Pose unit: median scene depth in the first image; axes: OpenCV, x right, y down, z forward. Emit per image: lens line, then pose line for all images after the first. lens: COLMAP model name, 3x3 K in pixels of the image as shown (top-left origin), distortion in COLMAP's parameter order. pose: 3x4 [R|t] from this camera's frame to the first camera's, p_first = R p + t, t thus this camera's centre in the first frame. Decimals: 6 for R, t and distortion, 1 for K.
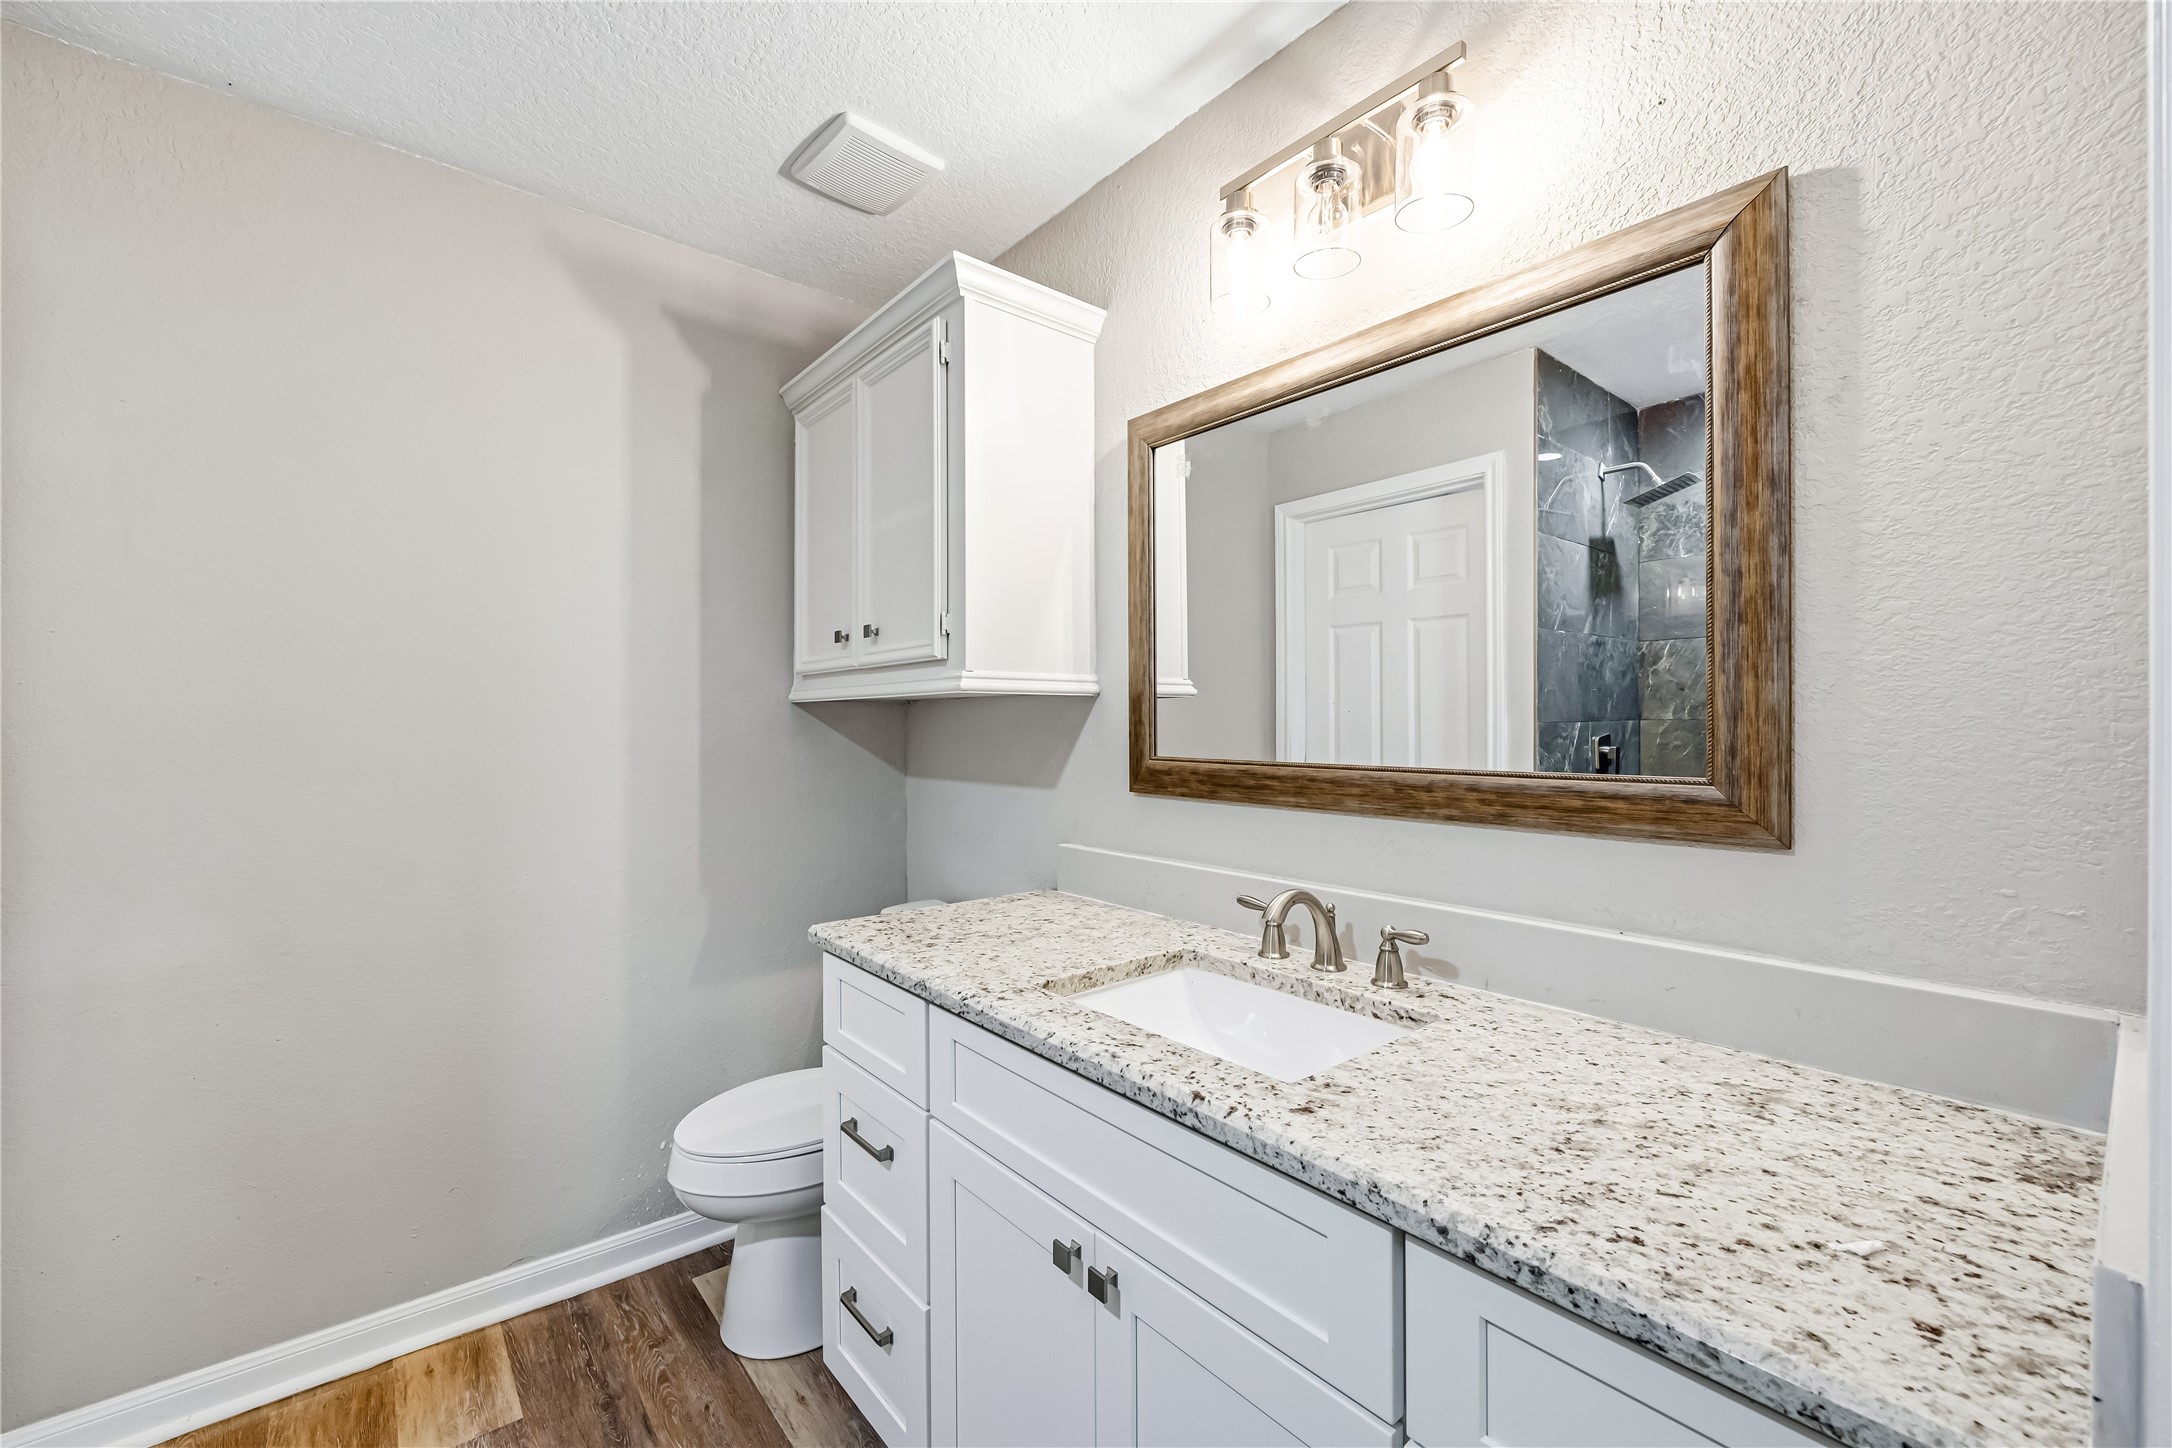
lens RADIAL K [[875.8, 0, 1079.8], [0, 875.8, 722.0], [0, 0, 1]] dist [-0.001016, 0.000292]
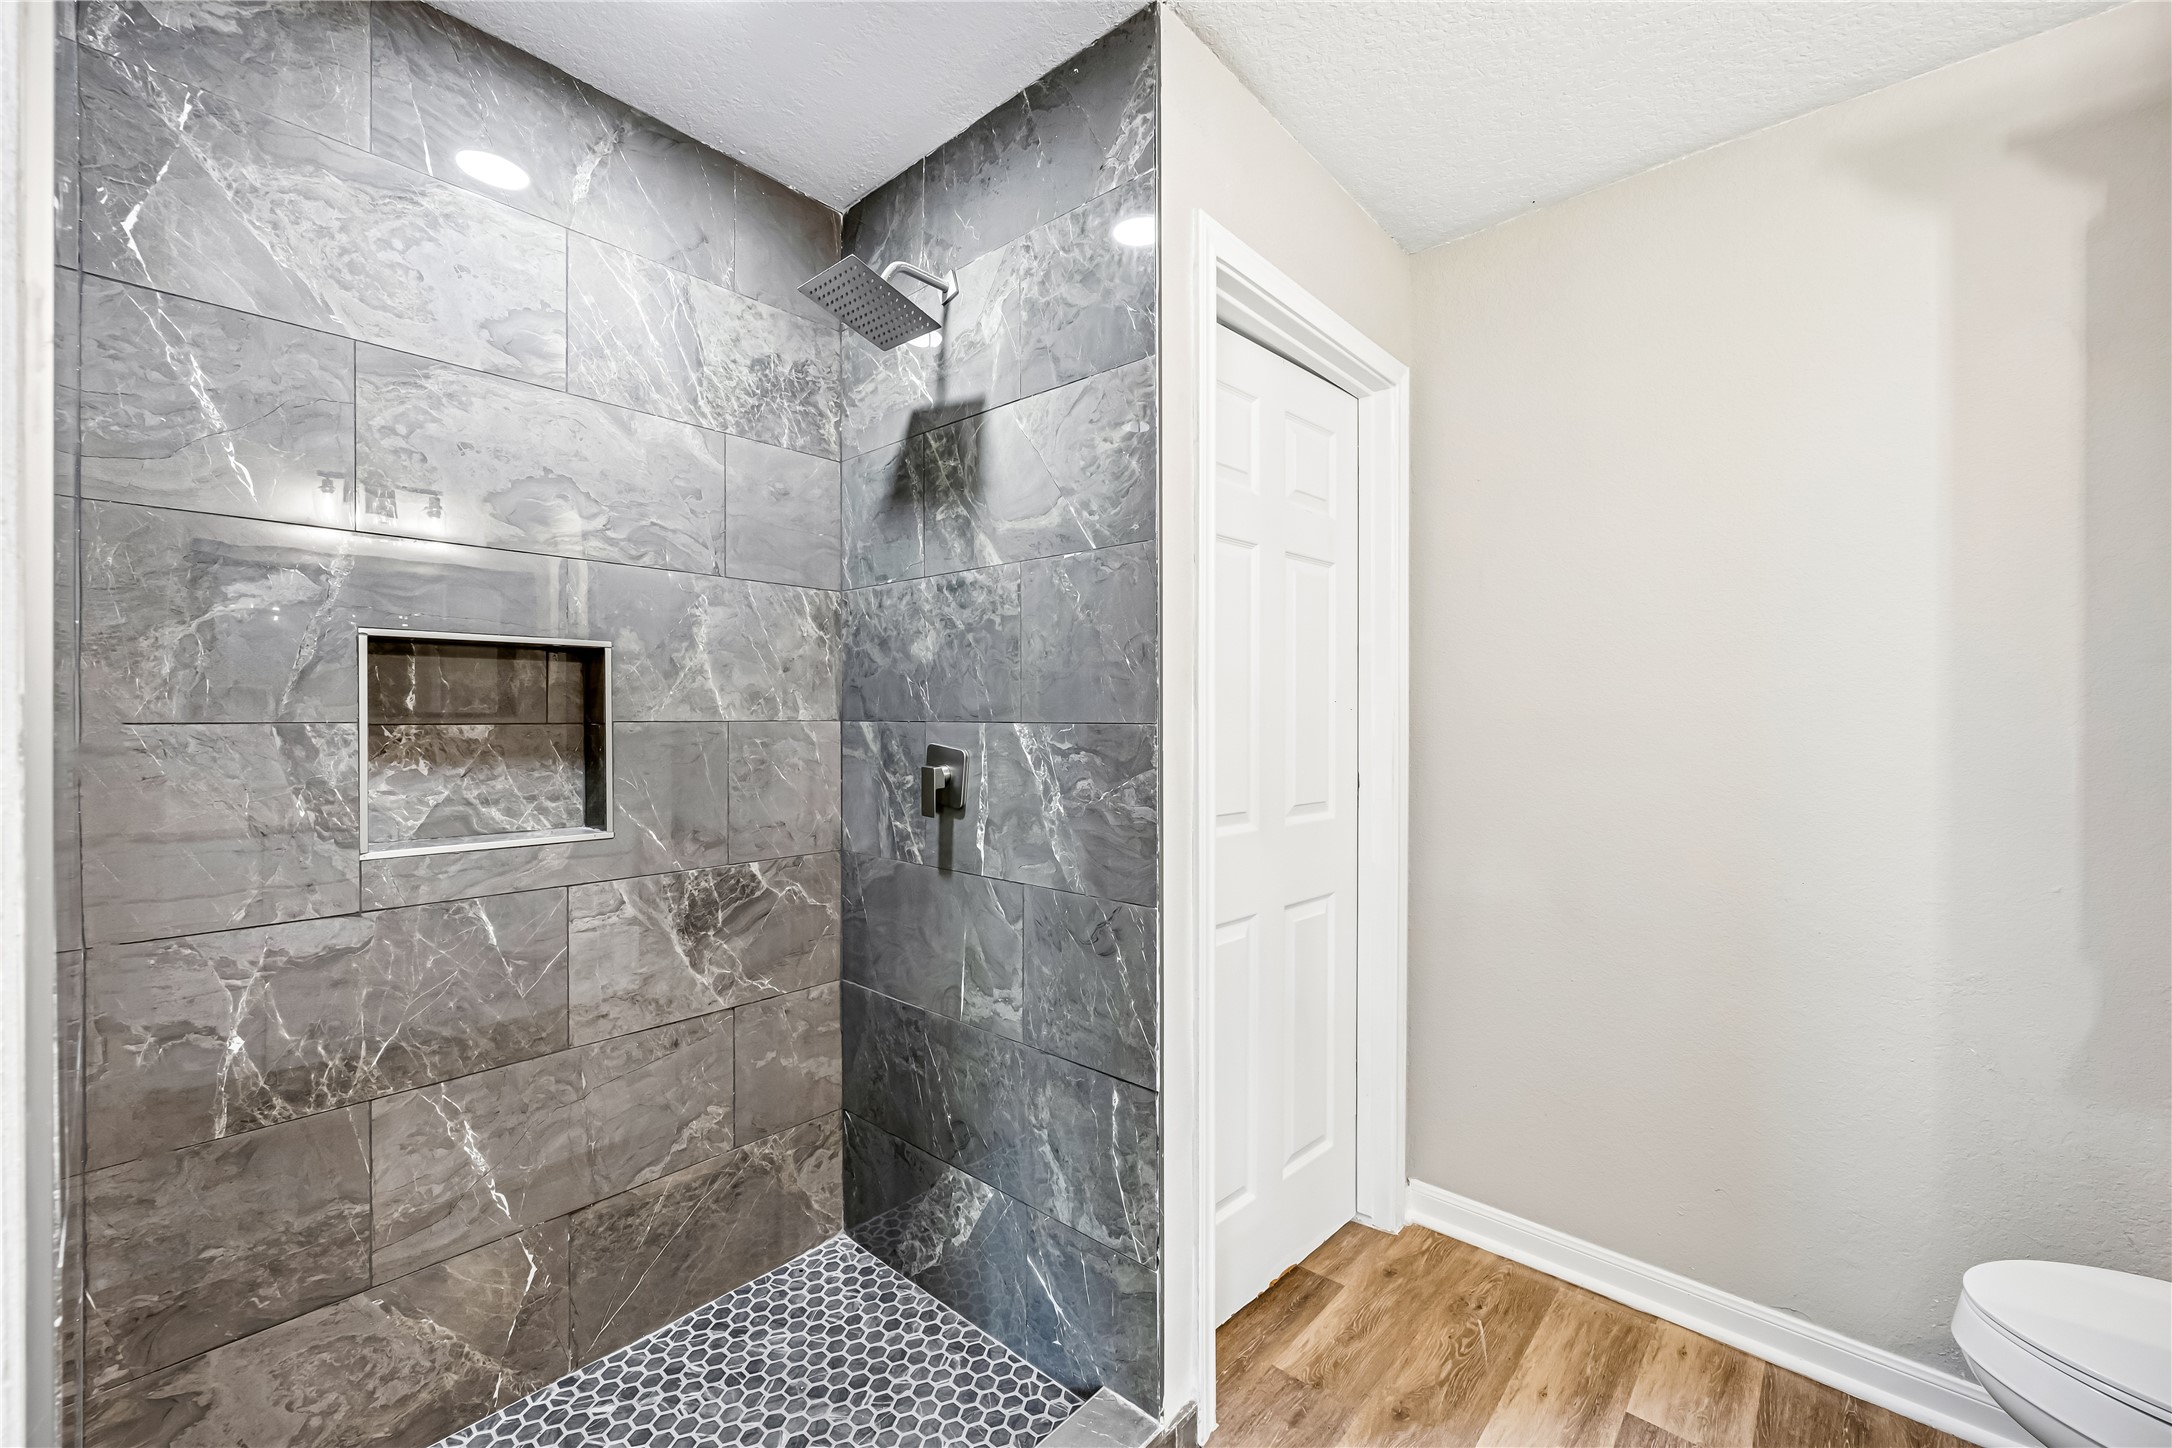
lens RADIAL K [[875.8, 0, 1077.7], [0, 875.8, 720.1], [0, 0, 1]] dist [-0.001016, 0.000292]
pose [[0.148205, 0.007326, -0.988930, 0.141797], [-0.001323, 0.999973, 0.007210, 0.002300], [0.988956, 0.000240, 0.148211, 0.144908]]
